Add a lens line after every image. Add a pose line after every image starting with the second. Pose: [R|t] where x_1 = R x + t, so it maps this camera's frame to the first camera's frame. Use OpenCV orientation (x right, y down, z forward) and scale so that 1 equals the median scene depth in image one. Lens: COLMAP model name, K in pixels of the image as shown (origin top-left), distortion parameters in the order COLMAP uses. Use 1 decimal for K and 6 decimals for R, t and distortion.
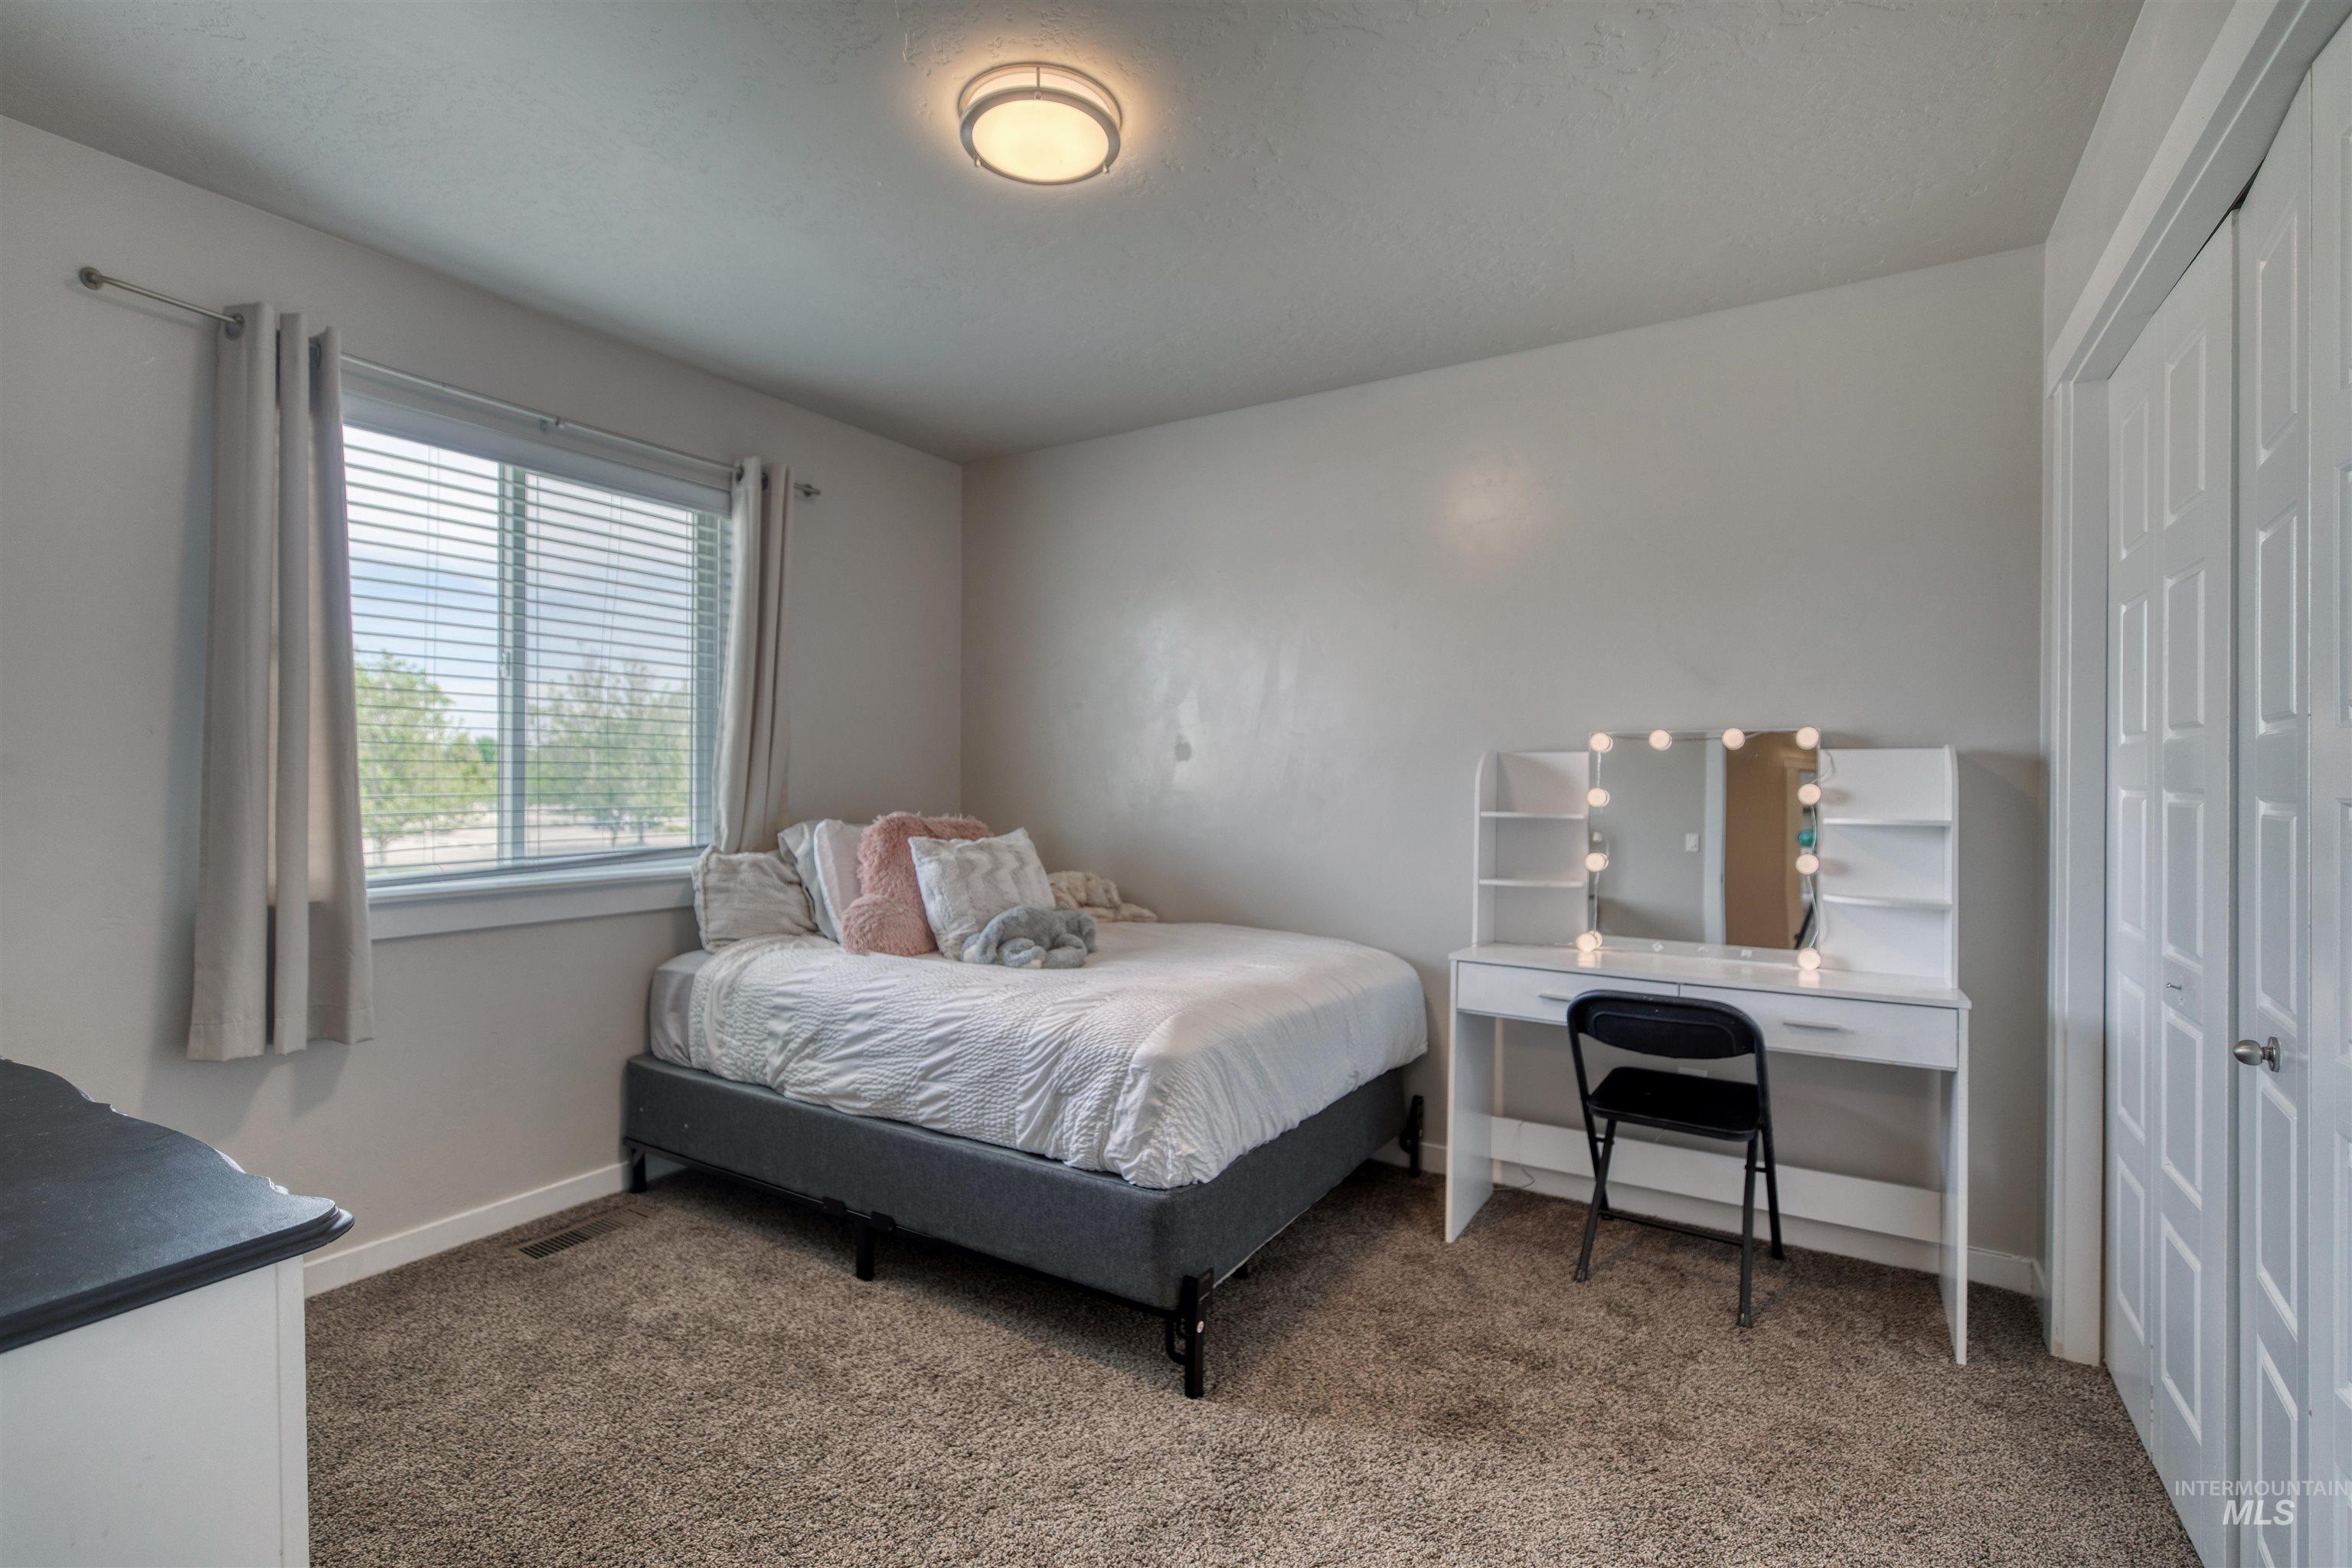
lens RADIAL K [[1050.0, 0, 1175.6], [0, 1050.0, 778.1], [0, 0, 1]] dist [0.008414, -0.000372]
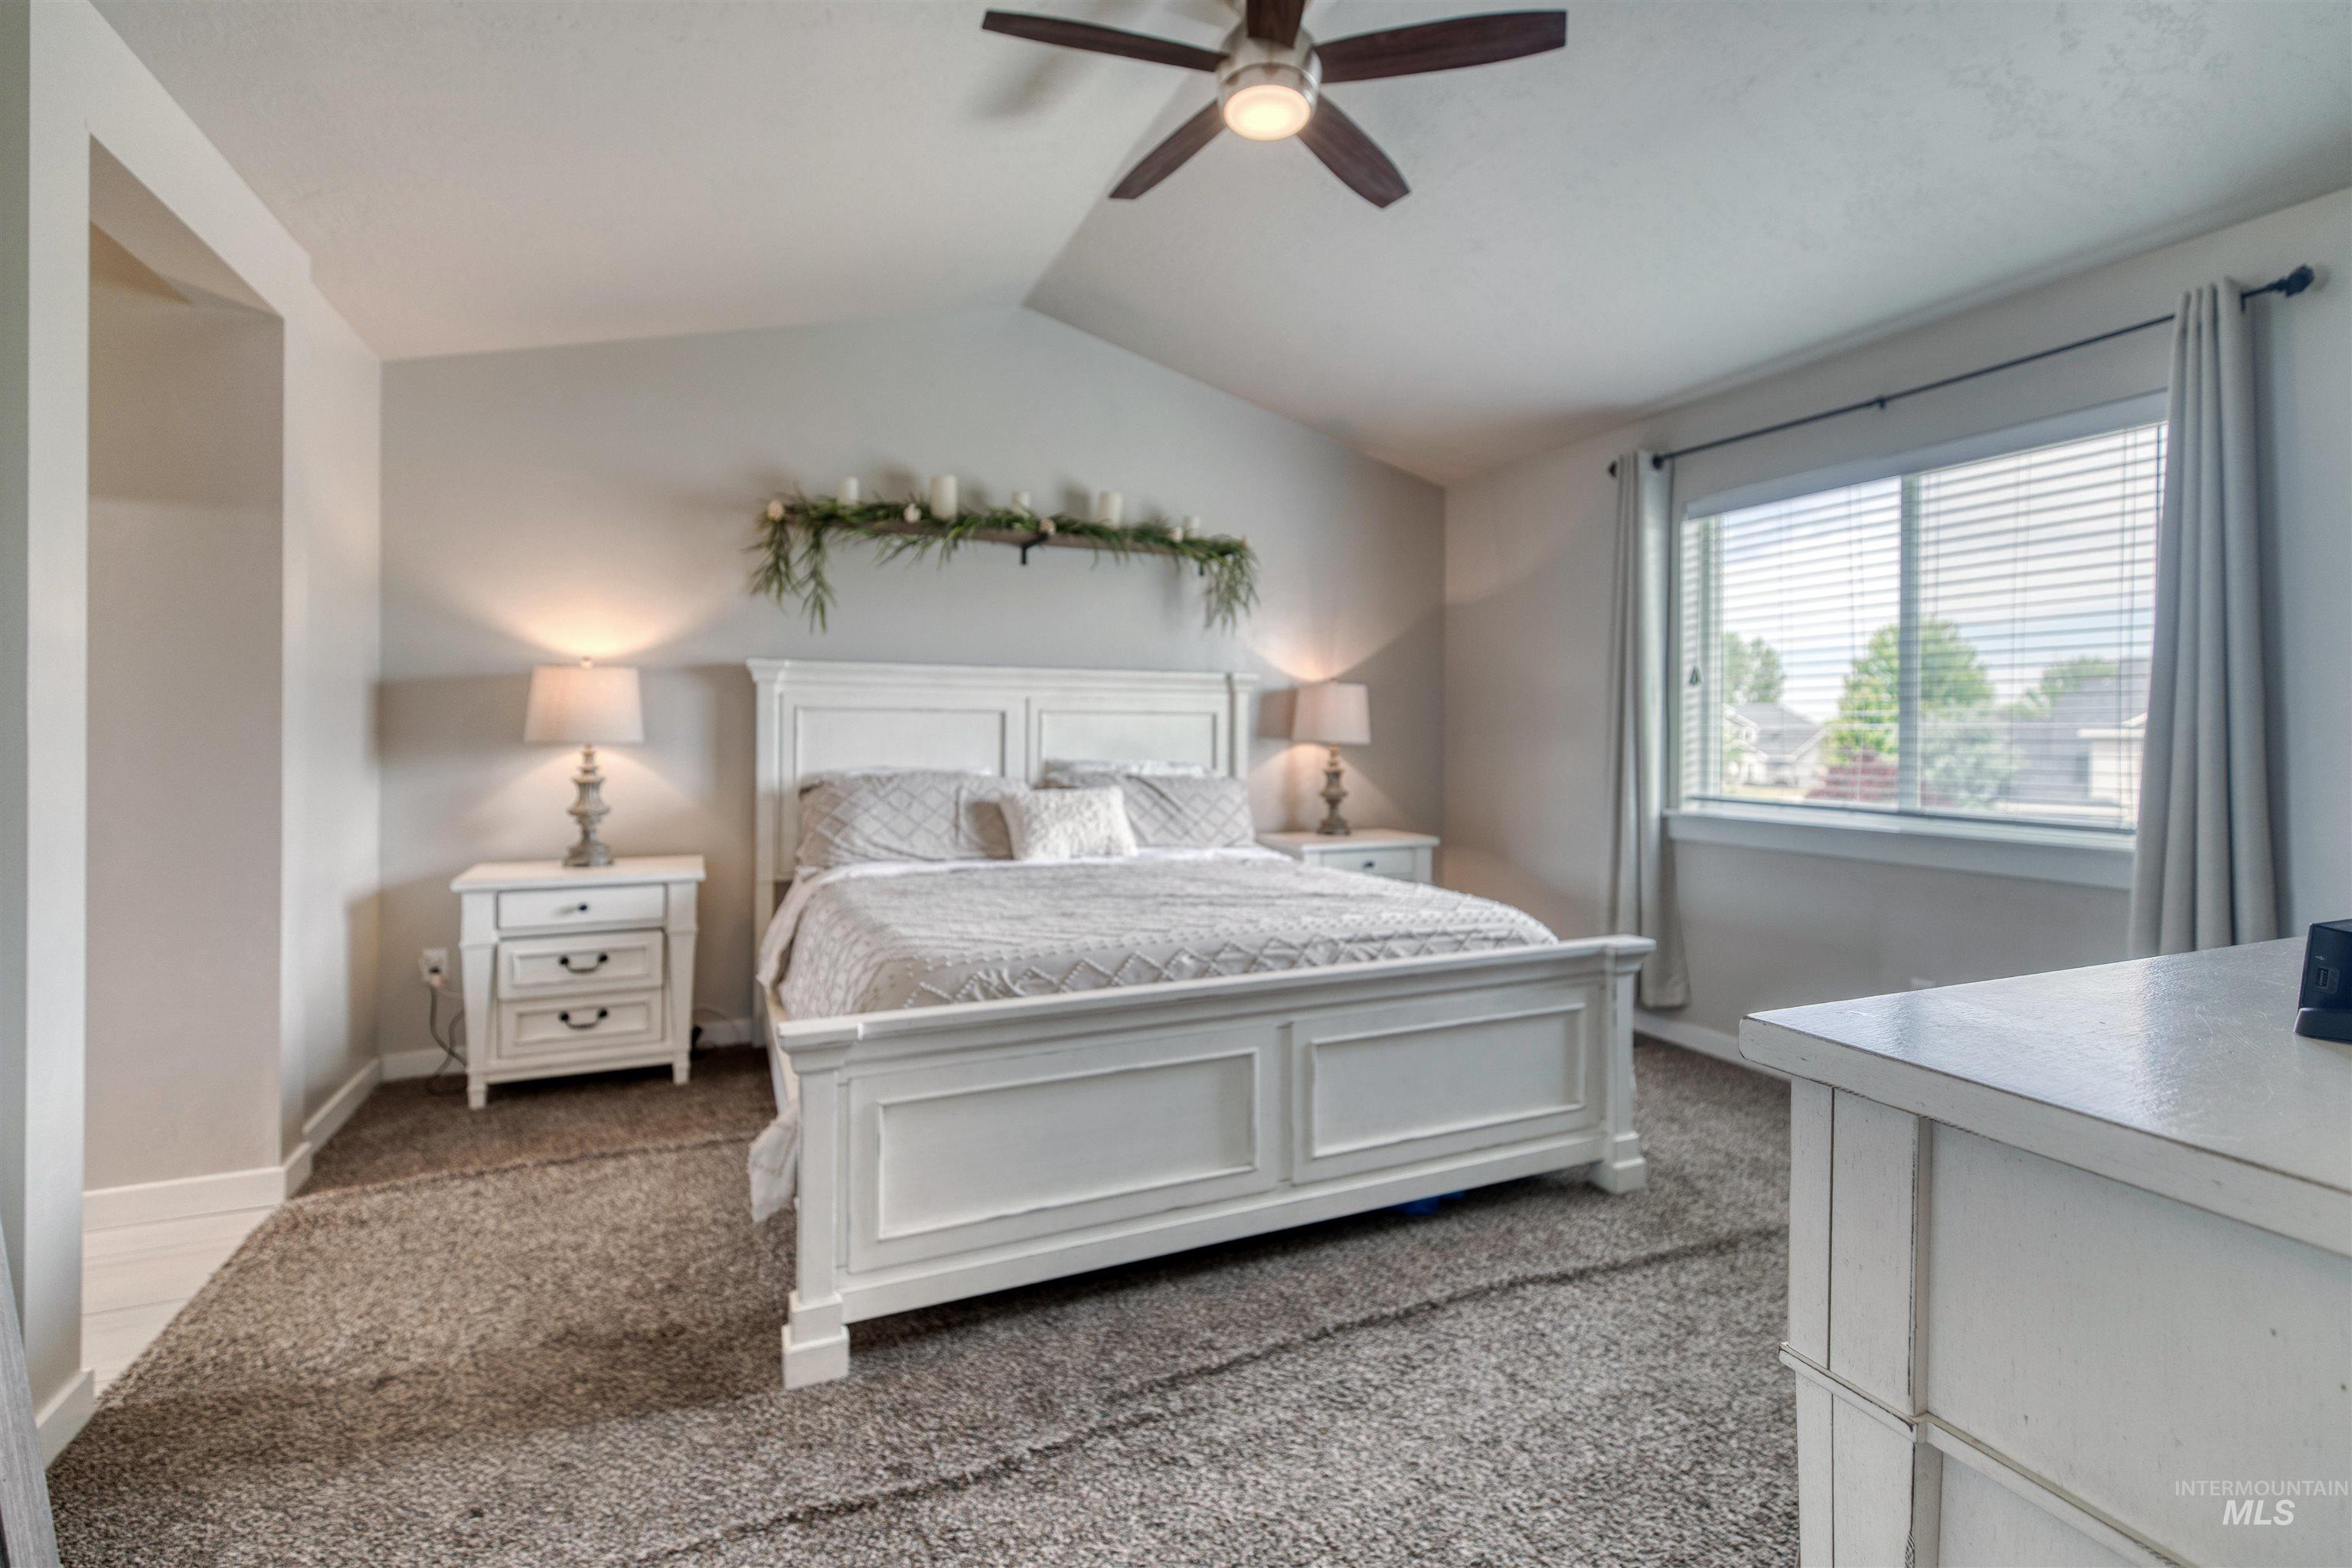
lens RADIAL K [[1070.0, 0, 1183.5], [0, 1070.0, 735.1], [0, 0, 1]] dist [0.004898, 0.000641]
pose [[-0.563842, -0.004301, -0.825872, 0.788277], [-0.009260, 0.999957, 0.001115, -0.002627], [0.825831, 0.008276, -0.563857, 0.983211]]
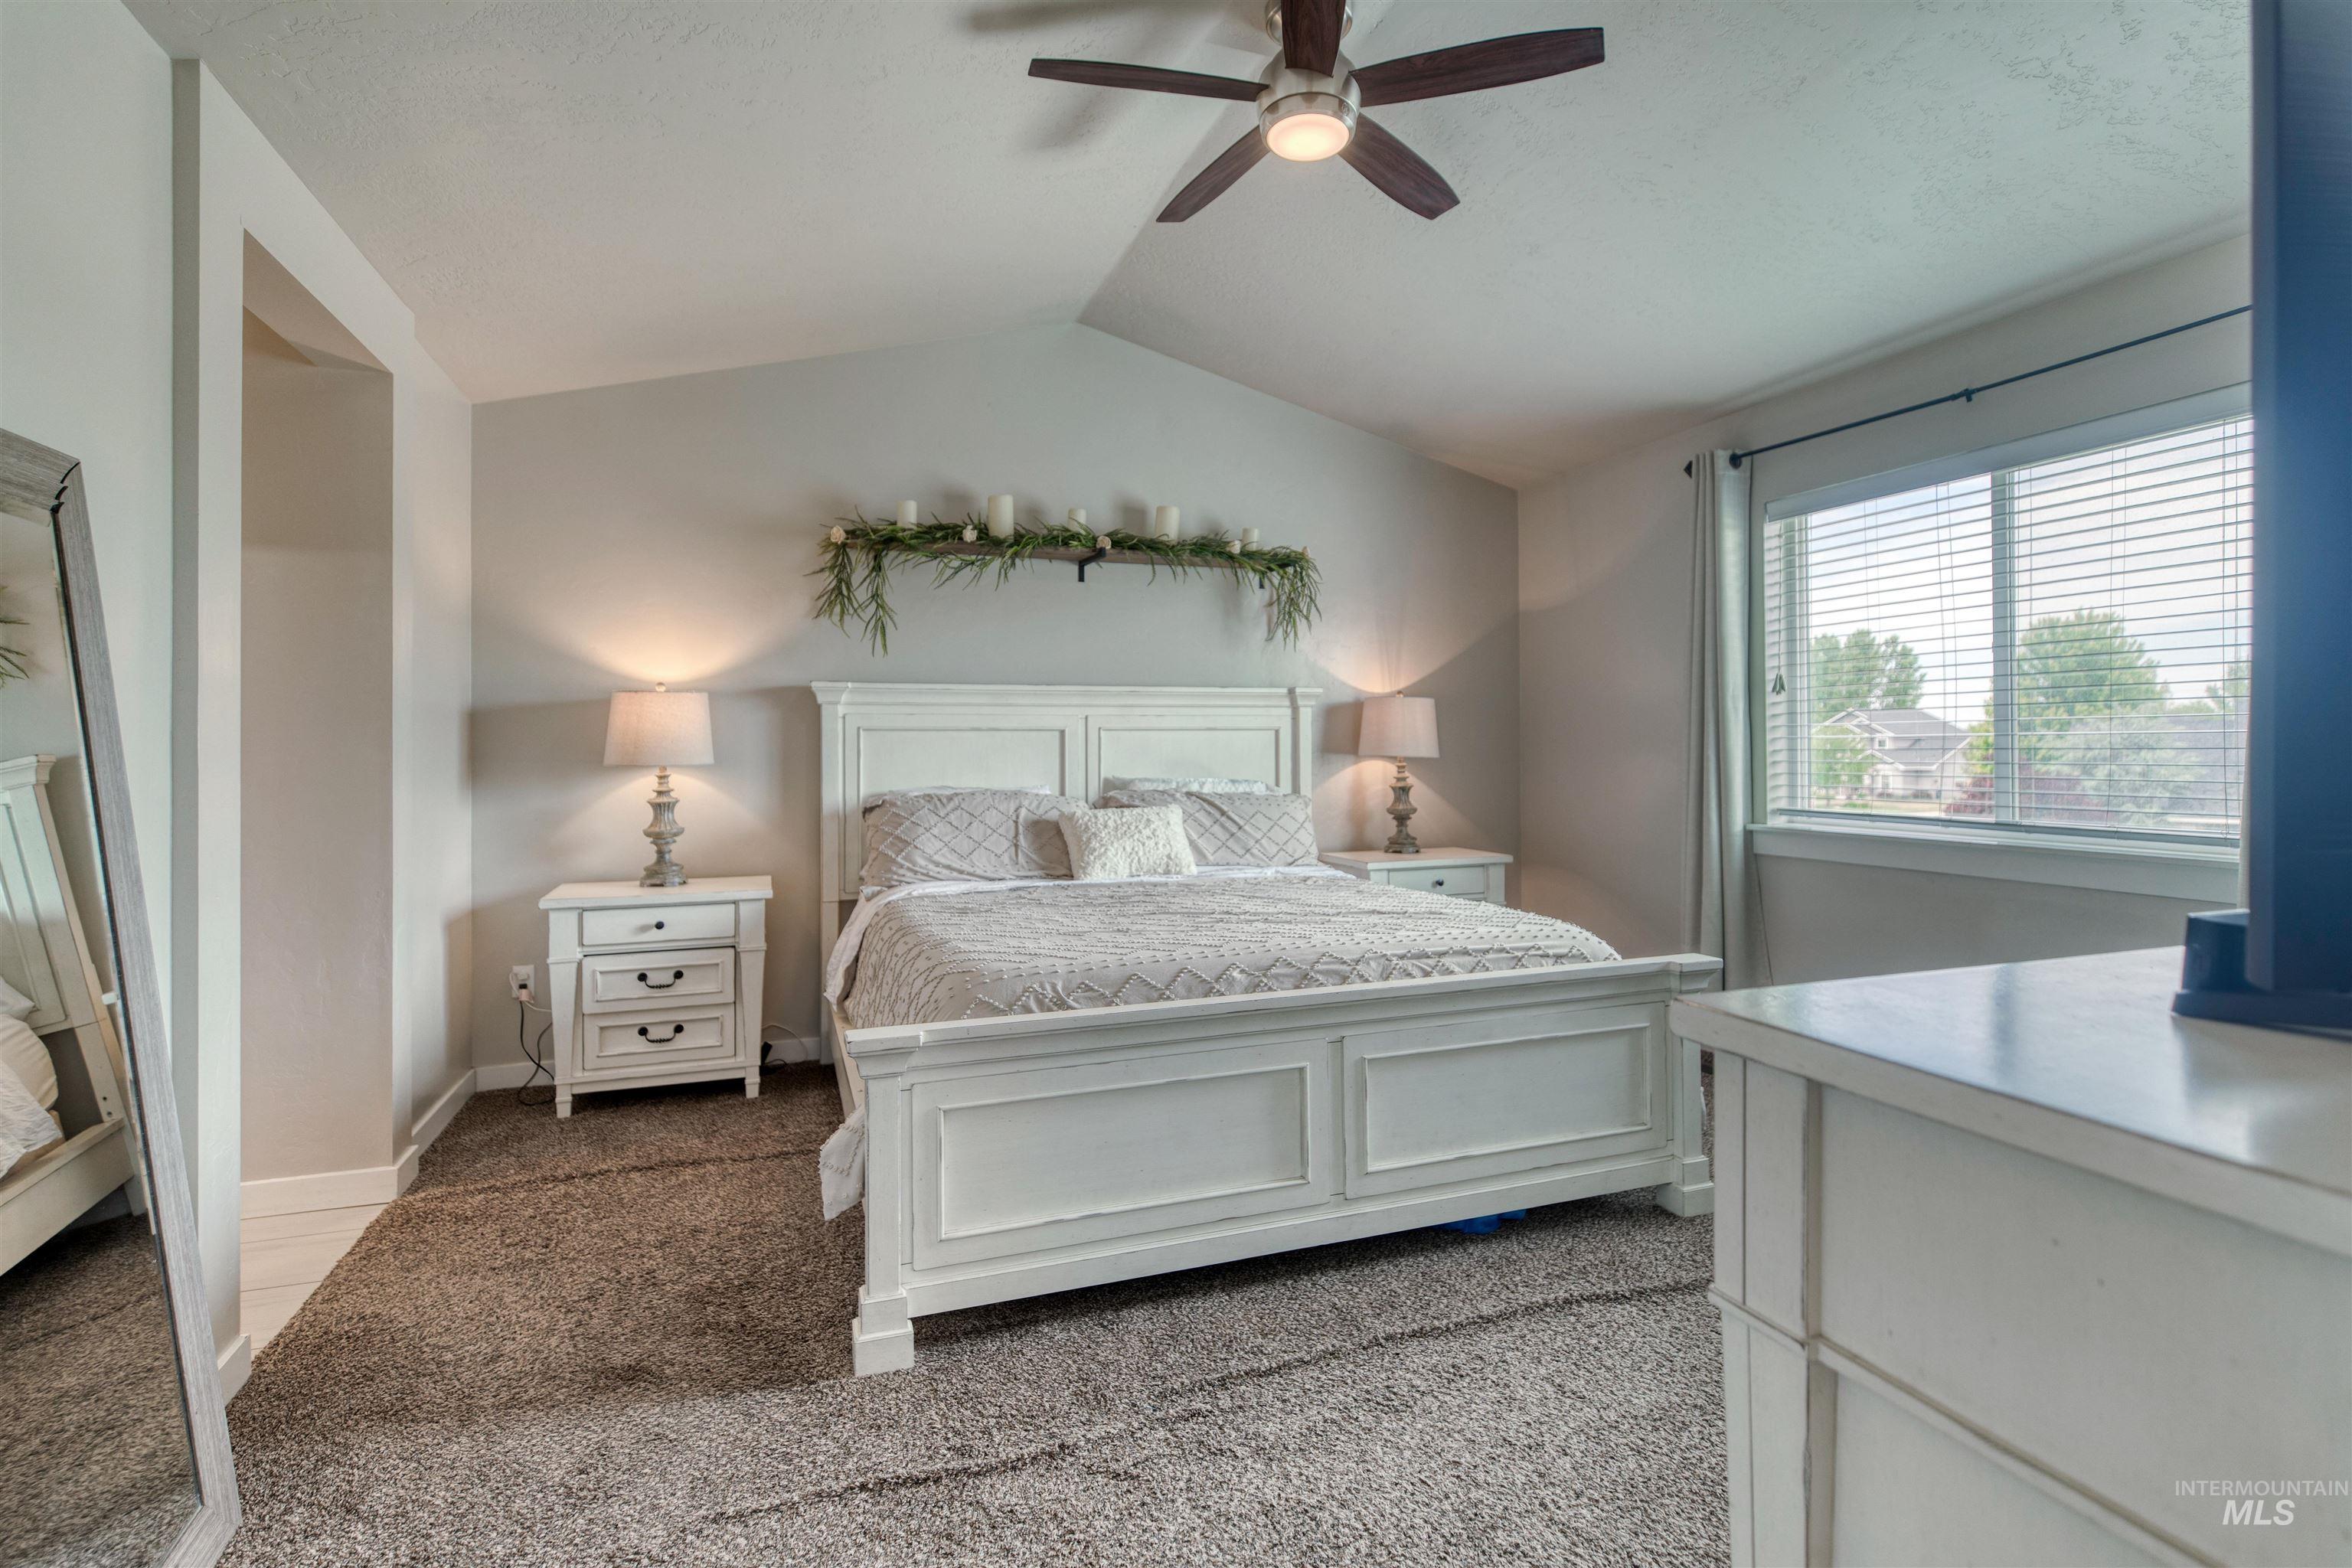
lens RADIAL K [[1136.3, 0, 1173.9], [0, 1136.3, 739.8], [0, 0, 1]] dist [-0.002245, -0.000417]
pose [[-0.625278, -0.004900, -0.780387, 0.829117], [0.001984, 0.999967, -0.007868, -0.004678], [0.780400, -0.006468, -0.625248, 1.039123]]
